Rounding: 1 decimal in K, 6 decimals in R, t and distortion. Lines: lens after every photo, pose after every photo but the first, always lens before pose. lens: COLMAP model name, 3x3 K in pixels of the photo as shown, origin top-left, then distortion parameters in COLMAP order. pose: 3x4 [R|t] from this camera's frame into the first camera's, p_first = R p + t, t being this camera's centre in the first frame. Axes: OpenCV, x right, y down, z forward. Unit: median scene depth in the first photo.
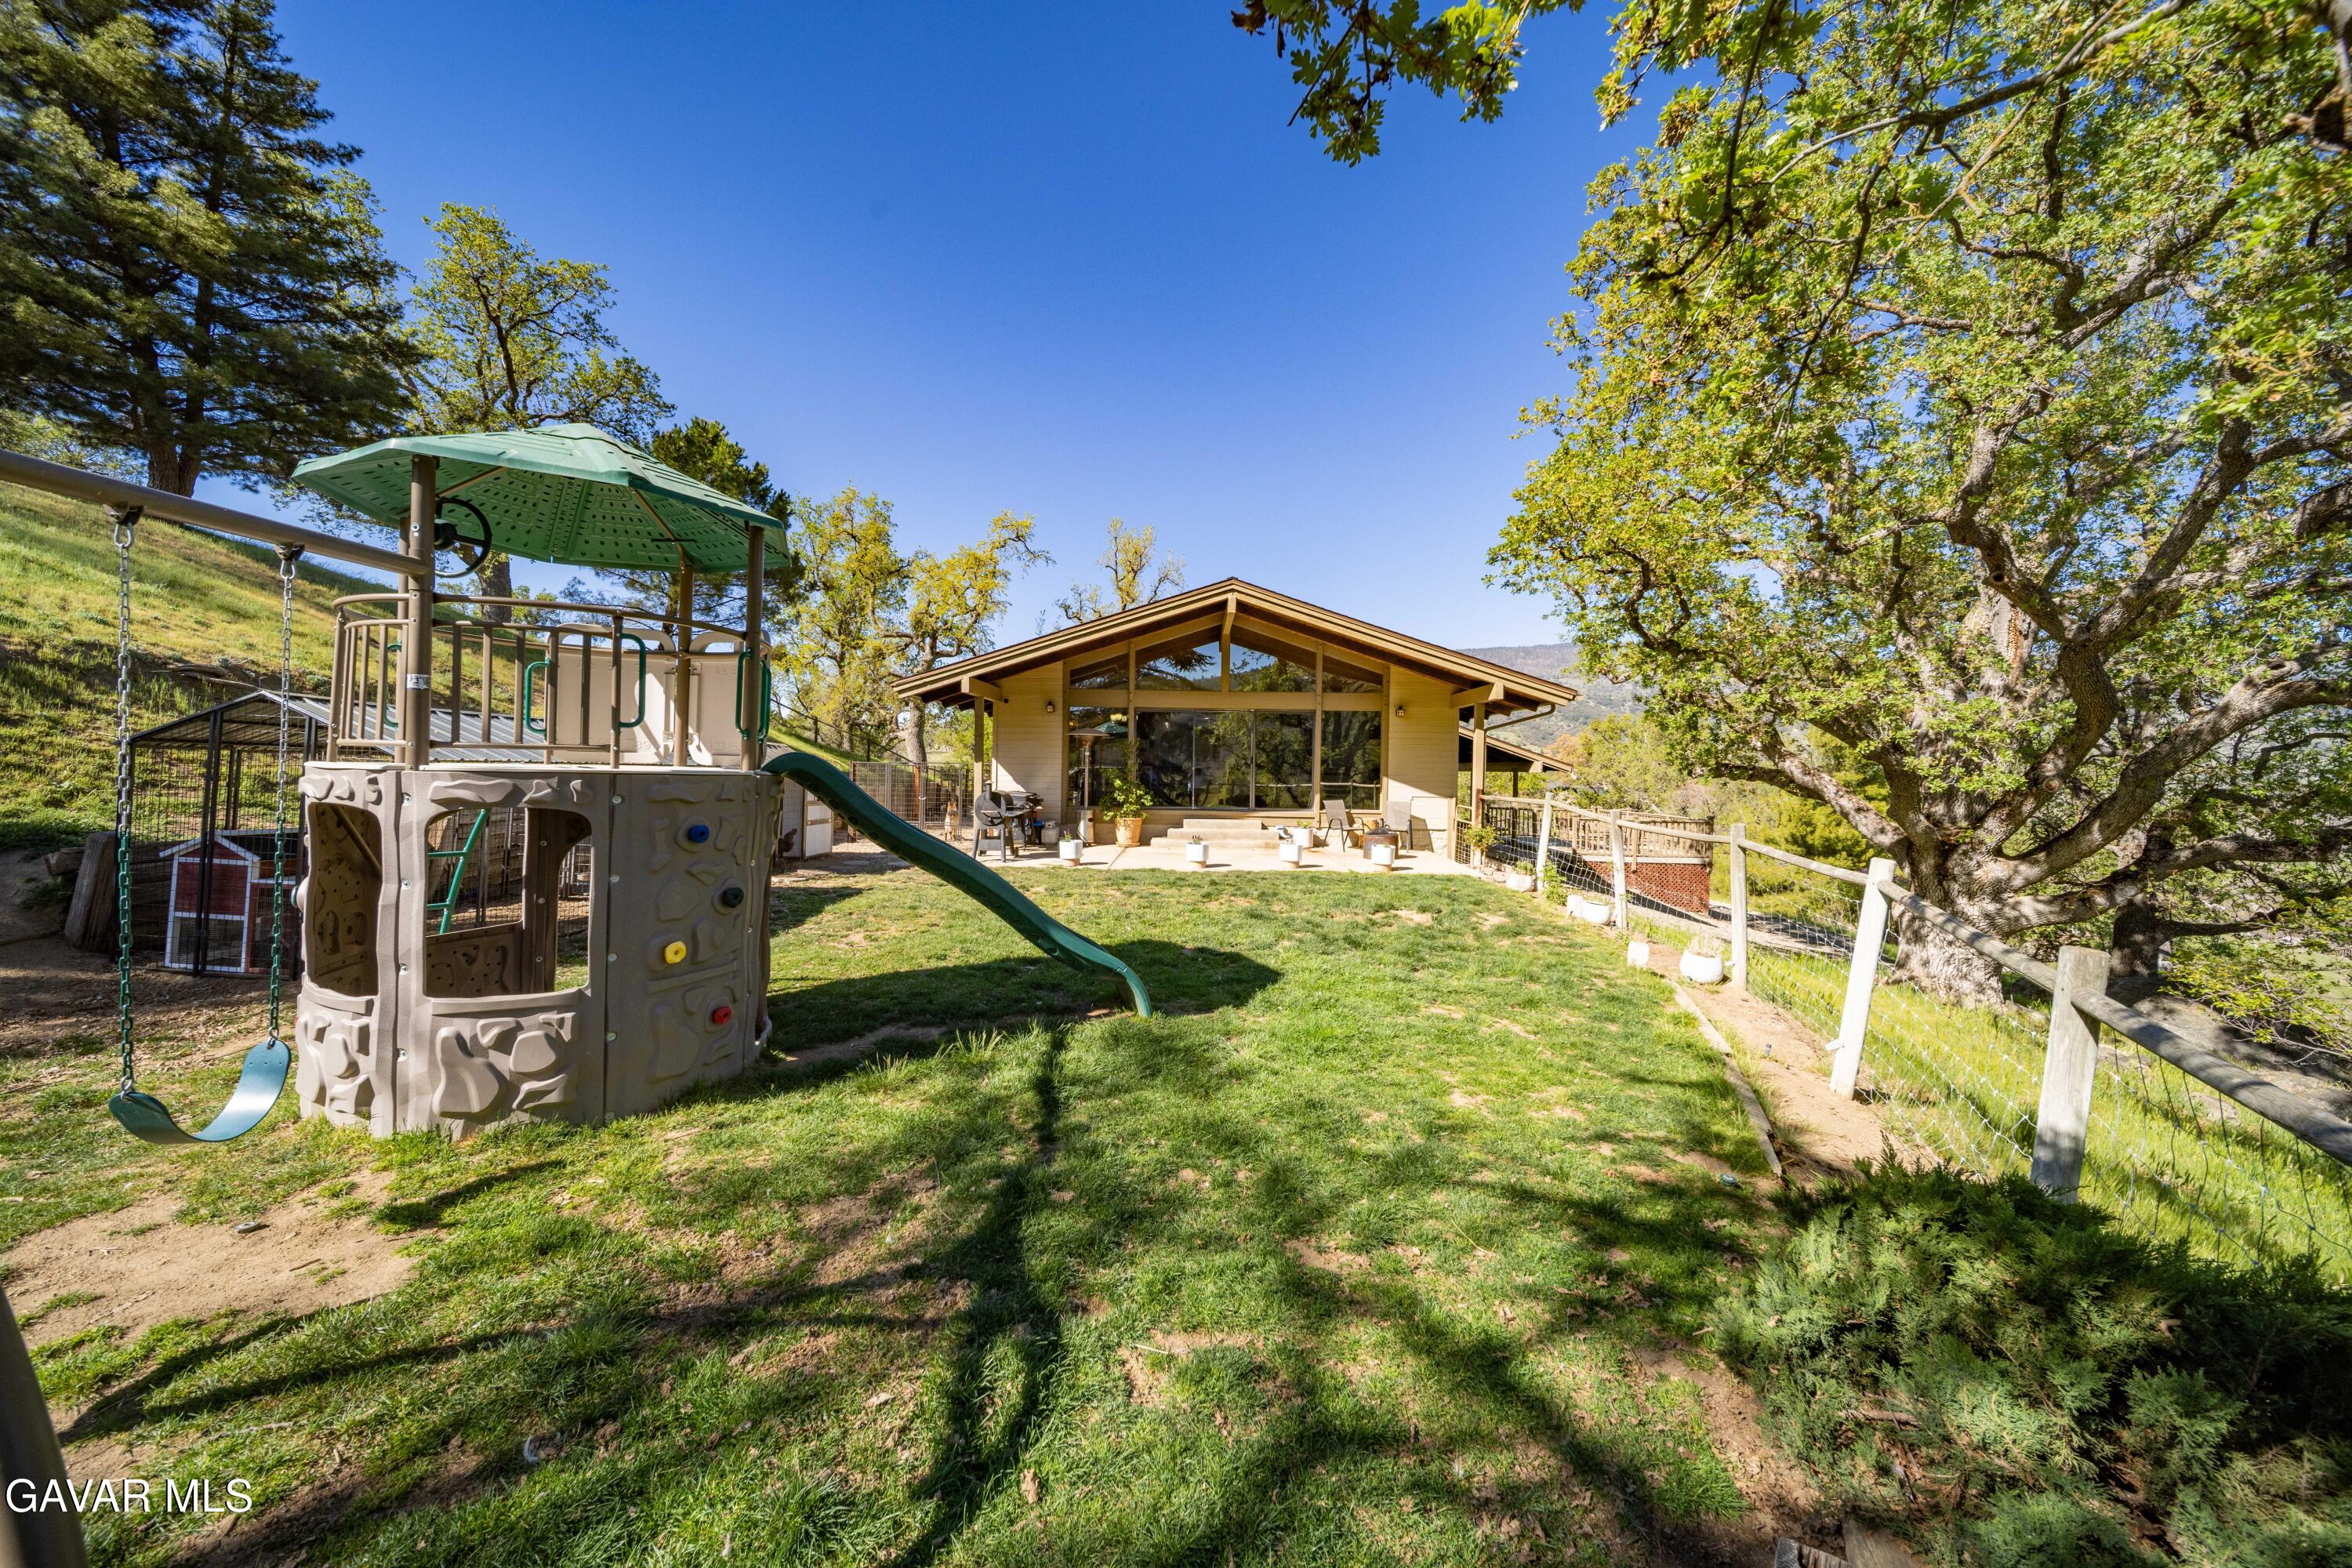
lens RADIAL K [[969.8, 0, 1172.2], [0, 969.8, 772.7], [0, 0, 1]] dist [-0.000435, -0.000240]
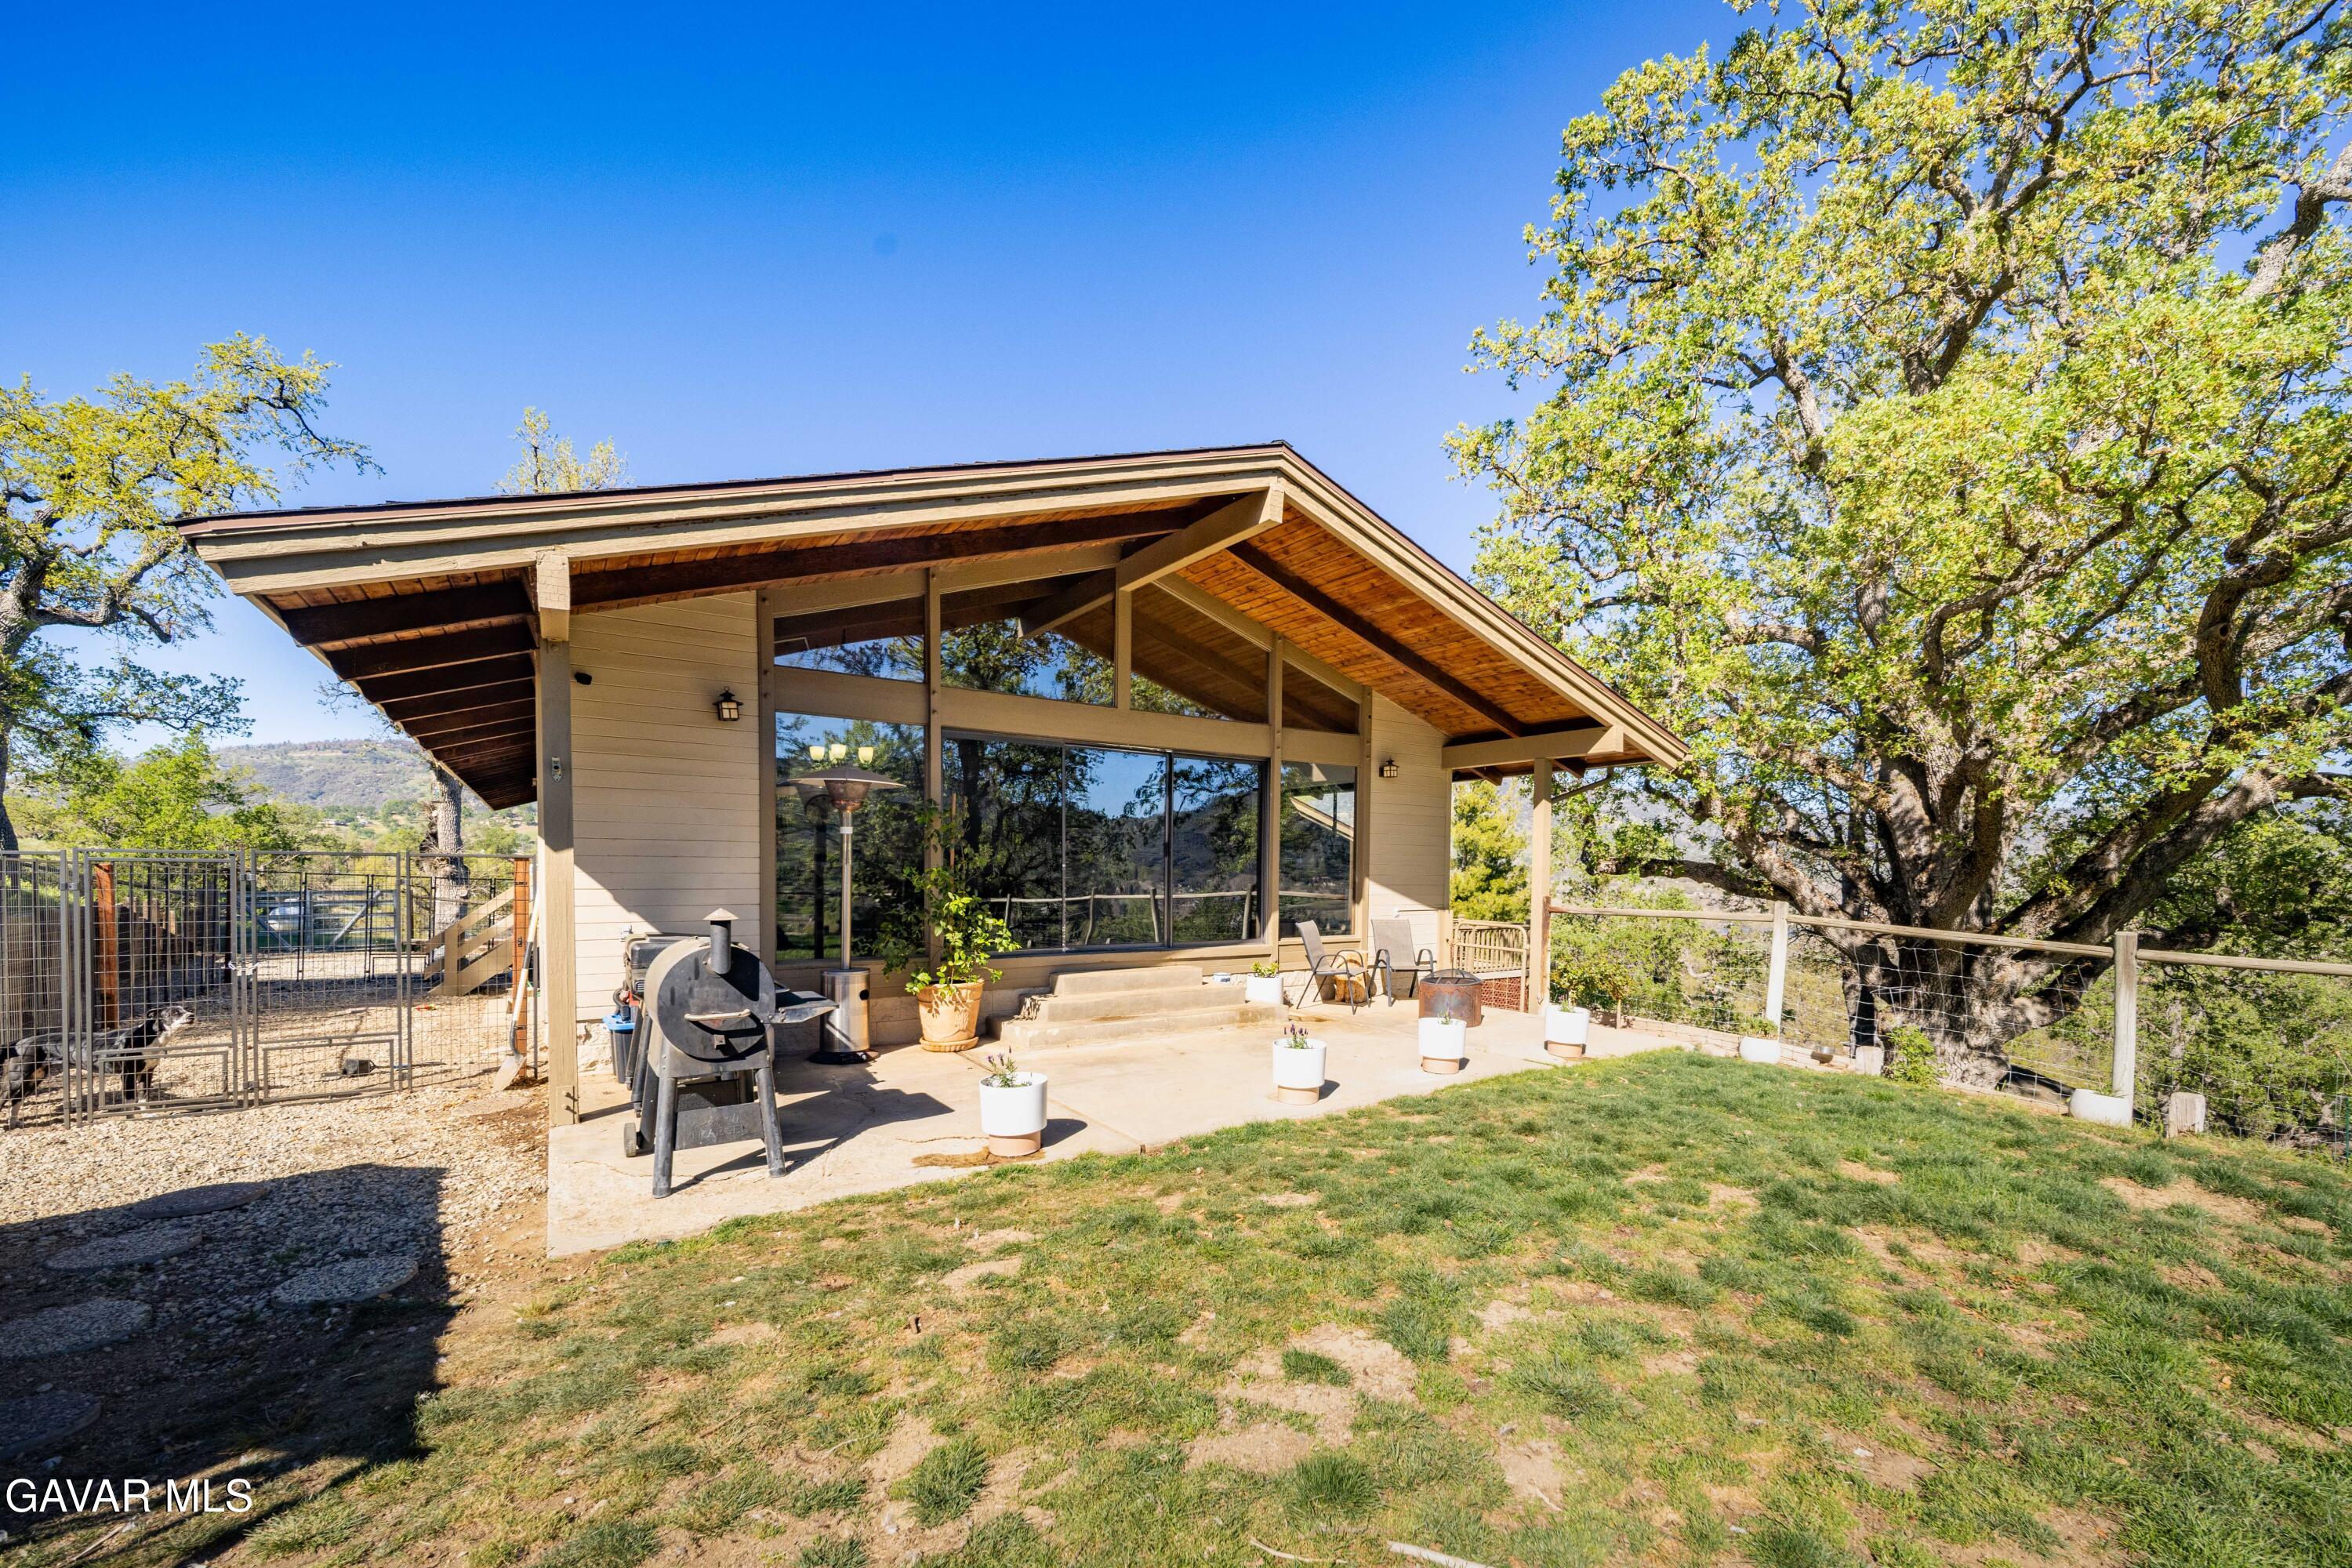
lens RADIAL K [[975.7, 0, 1175.9], [0, 975.7, 915.1], [0, 0, 1]] dist [-0.017884, -0.000120]
pose [[0.755712, -0.033596, 0.654042, -0.255267], [0.012385, 0.999238, 0.037017, 0.002314], [-0.654787, -0.019873, 0.755552, 0.617436]]
